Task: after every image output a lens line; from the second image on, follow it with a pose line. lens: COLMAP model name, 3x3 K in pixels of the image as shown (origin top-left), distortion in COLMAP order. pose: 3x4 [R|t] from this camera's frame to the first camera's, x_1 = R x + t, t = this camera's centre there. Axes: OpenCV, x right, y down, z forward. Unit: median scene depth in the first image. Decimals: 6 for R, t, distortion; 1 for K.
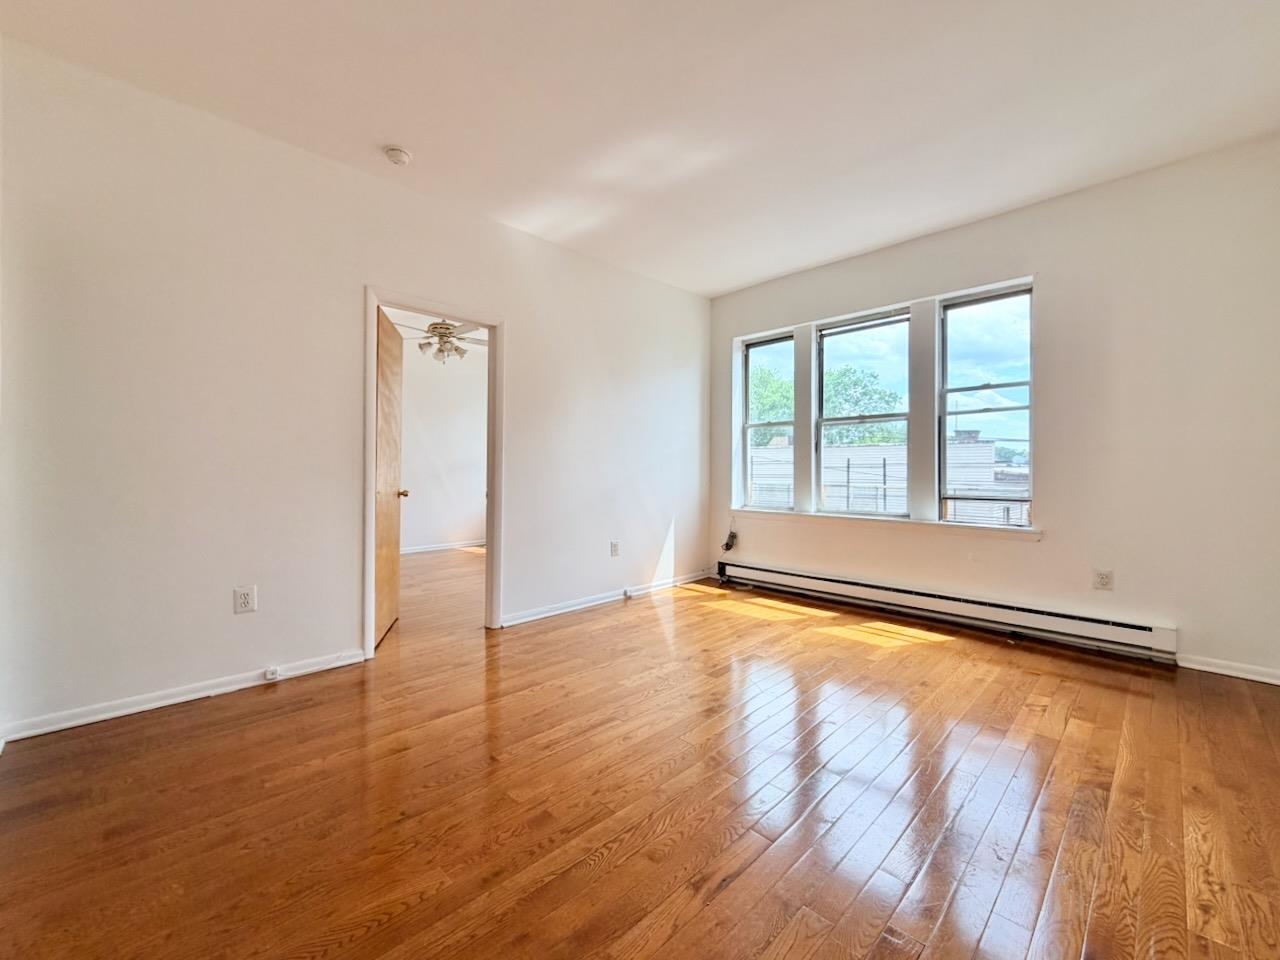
lens RADIAL K [[520.9, 0, 631.3], [0, 520.9, 468.1], [0, 0, 1]] dist [0.000421, -0.000122]
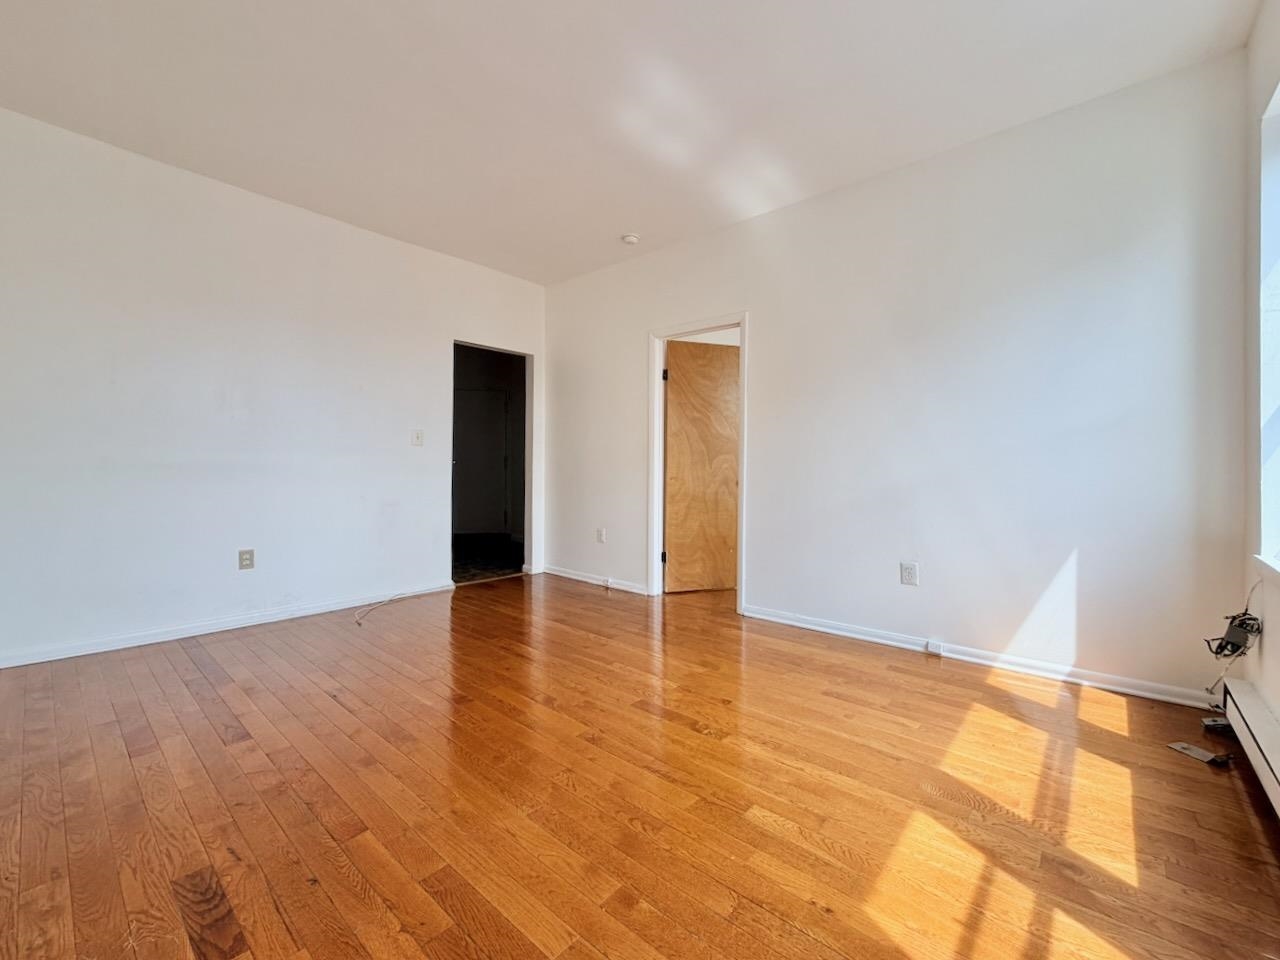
lens RADIAL K [[532.6, 0, 637.3], [0, 532.6, 453.7], [0, 0, 1]] dist [0.000122, 0.000293]
pose [[0.079737, -0.019660, -0.996622, 0.870101], [0.002595, 0.999806, -0.019515, 0.012340], [0.996813, -0.001030, 0.079772, 0.796194]]
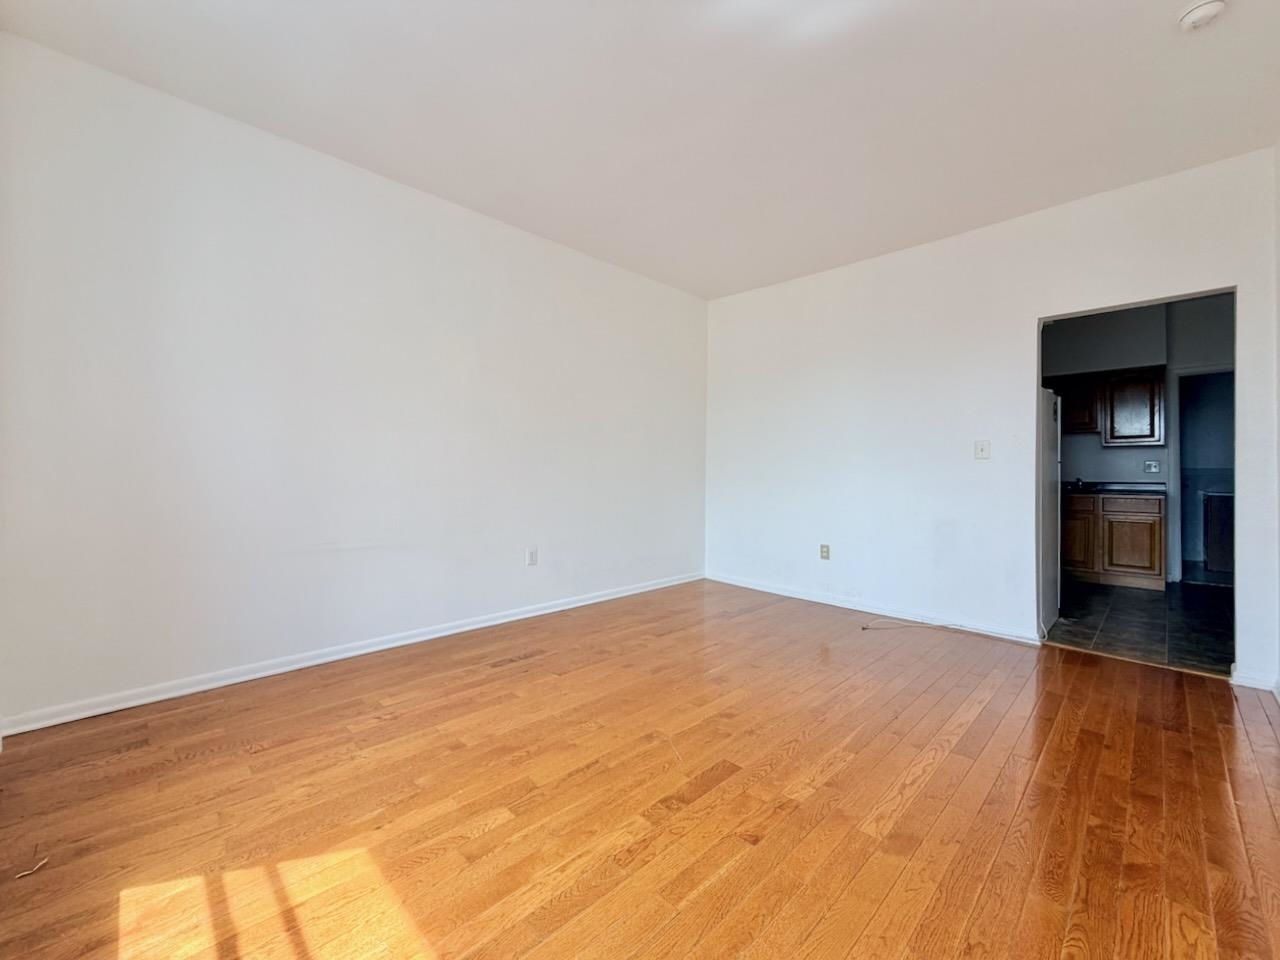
lens RADIAL K [[520.9, 0, 631.3], [0, 520.9, 468.1], [0, 0, 1]] dist [0.000421, -0.000122]
pose [[-0.999922, -0.011249, -0.005404, 0.254837], [-0.011150, 0.999774, -0.018074, 0.012827], [0.005606, -0.018012, -0.999822, 1.459175]]
